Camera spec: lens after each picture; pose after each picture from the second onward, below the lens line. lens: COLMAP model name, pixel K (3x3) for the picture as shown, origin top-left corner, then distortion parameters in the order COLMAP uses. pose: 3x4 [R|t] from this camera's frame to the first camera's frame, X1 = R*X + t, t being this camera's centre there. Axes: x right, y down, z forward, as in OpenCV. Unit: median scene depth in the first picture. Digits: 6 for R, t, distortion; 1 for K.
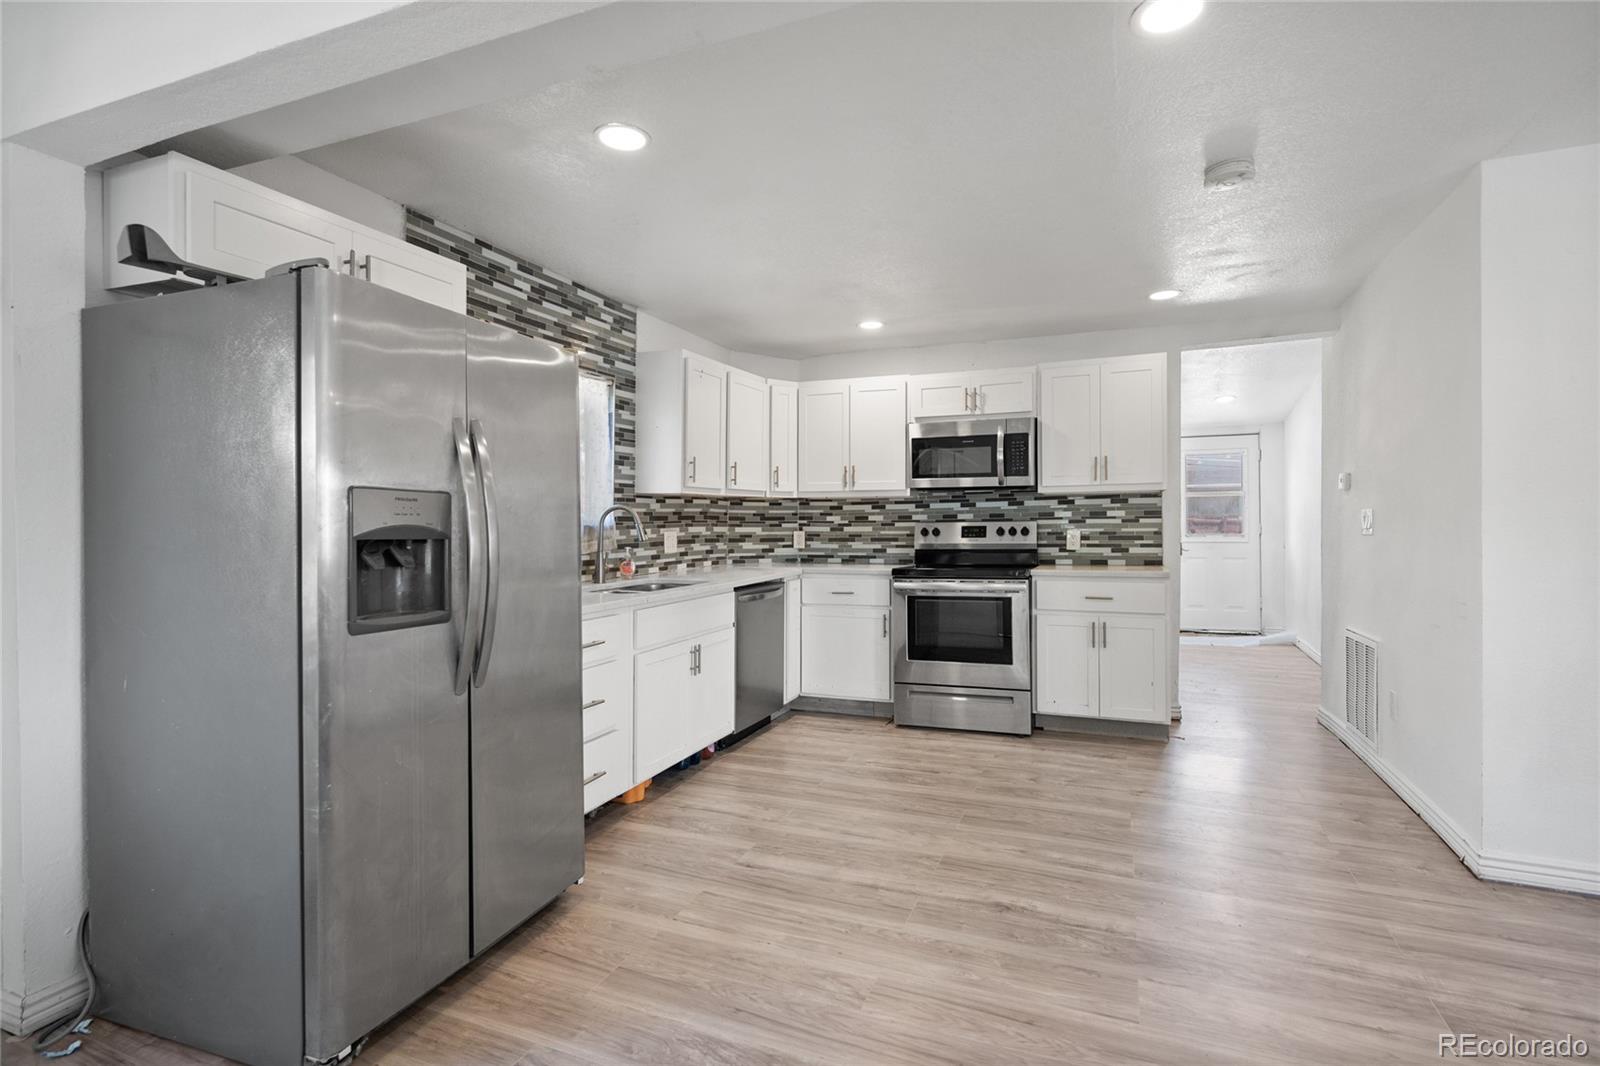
lens RADIAL K [[771.6, 0, 801.0], [0, 771.6, 521.6], [0, 0, 1]] dist [0.041166, -0.006857]
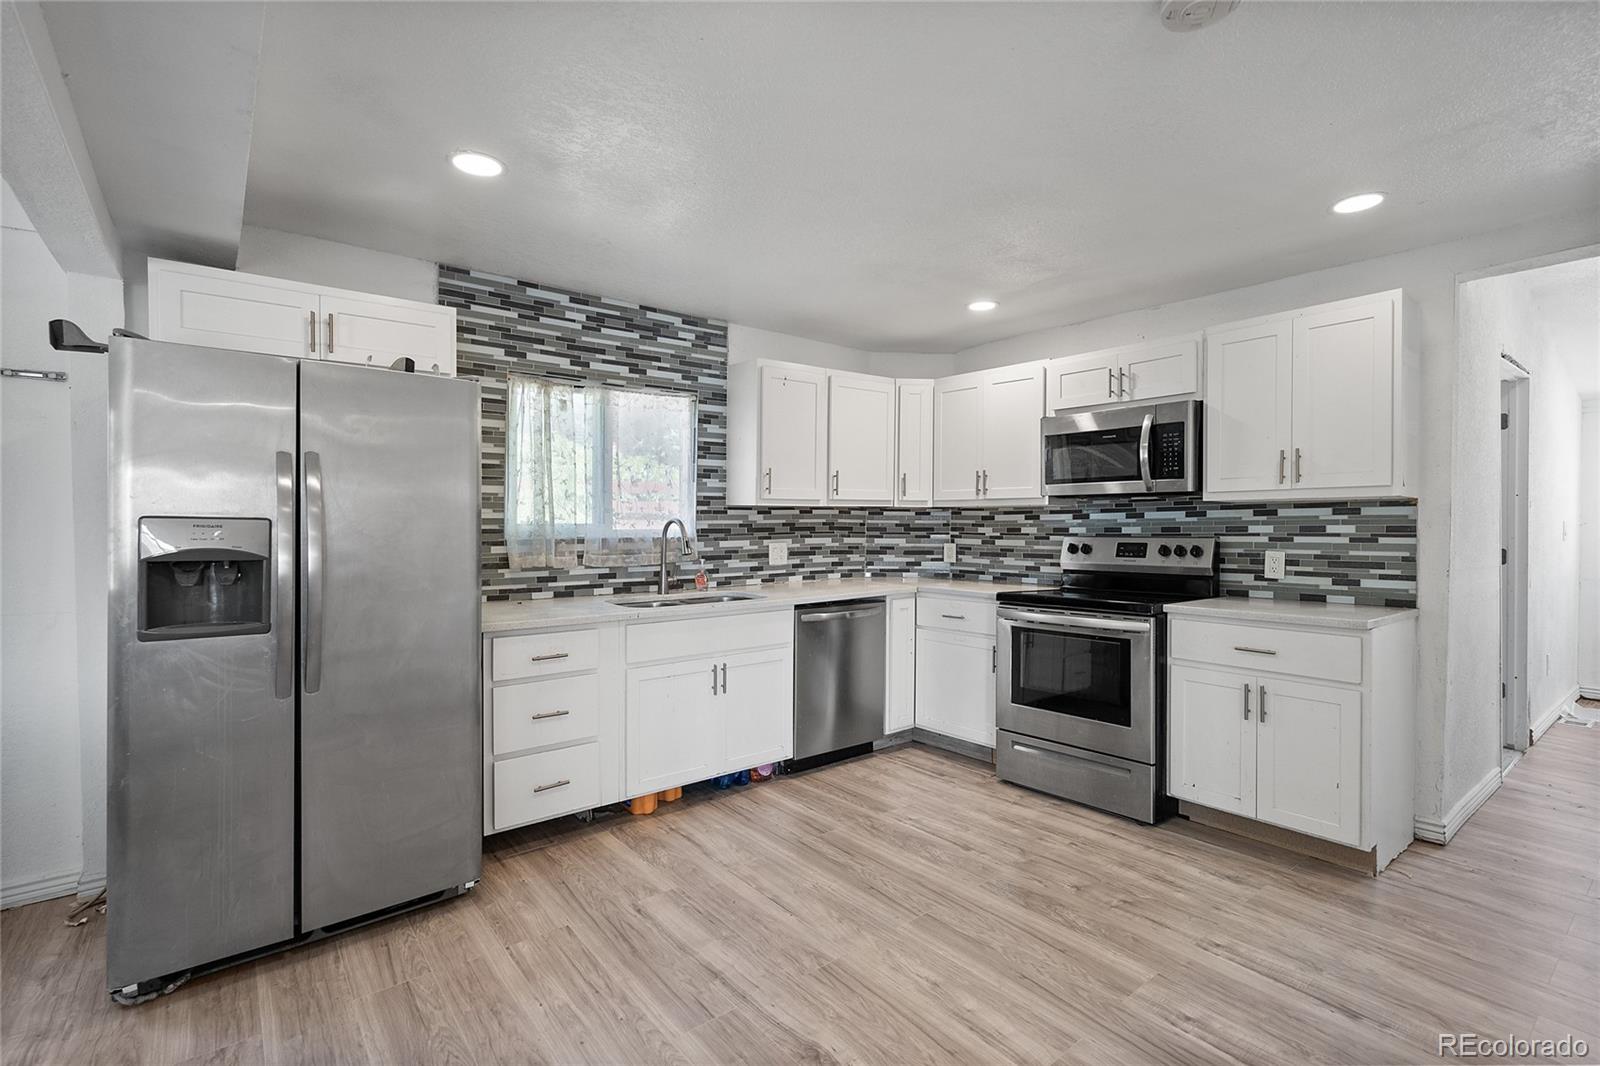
lens RADIAL K [[717.4, 0, 796.3], [0, 717.4, 537.6], [0, 0, 1]] dist [-0.009676, 0.003647]
pose [[0.871131, 0.015738, -0.490798, 0.325877], [-0.005245, 0.999727, 0.022747, -0.016511], [0.491022, -0.017241, 0.870977, 0.225835]]
